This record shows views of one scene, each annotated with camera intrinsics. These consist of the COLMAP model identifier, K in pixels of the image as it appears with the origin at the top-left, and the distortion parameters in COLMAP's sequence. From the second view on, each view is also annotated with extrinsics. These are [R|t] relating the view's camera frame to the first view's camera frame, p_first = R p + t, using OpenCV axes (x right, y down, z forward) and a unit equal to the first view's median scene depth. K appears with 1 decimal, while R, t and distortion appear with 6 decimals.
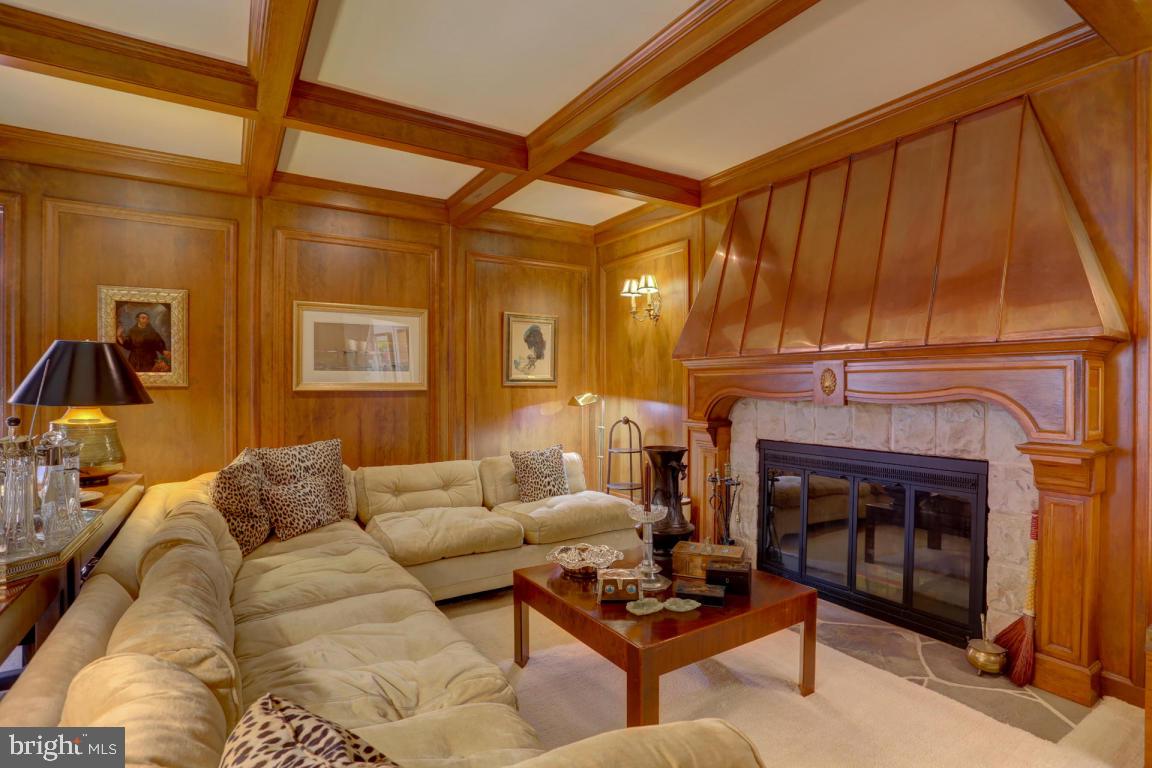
lens RADIAL K [[568.2, 0, 580.9], [0, 568.2, 390.0], [0, 0, 1]] dist [-0.051385, 0.012673]
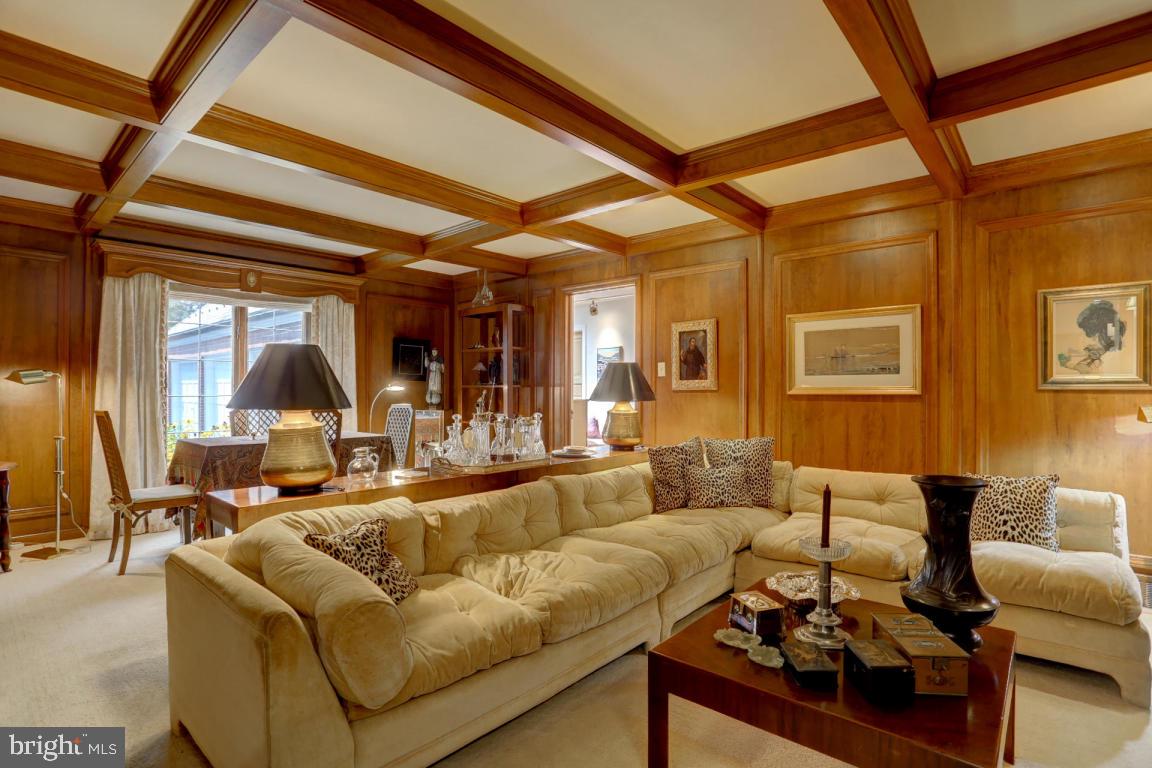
lens RADIAL K [[568.2, 0, 581.4], [0, 568.2, 382.4], [0, 0, 1]] dist [-0.051385, 0.012673]
pose [[0.295522, -0.016988, -0.955185, 0.413635], [-0.014409, 0.999649, -0.022236, 0.008239], [0.955227, 0.020334, 0.295173, 0.242179]]
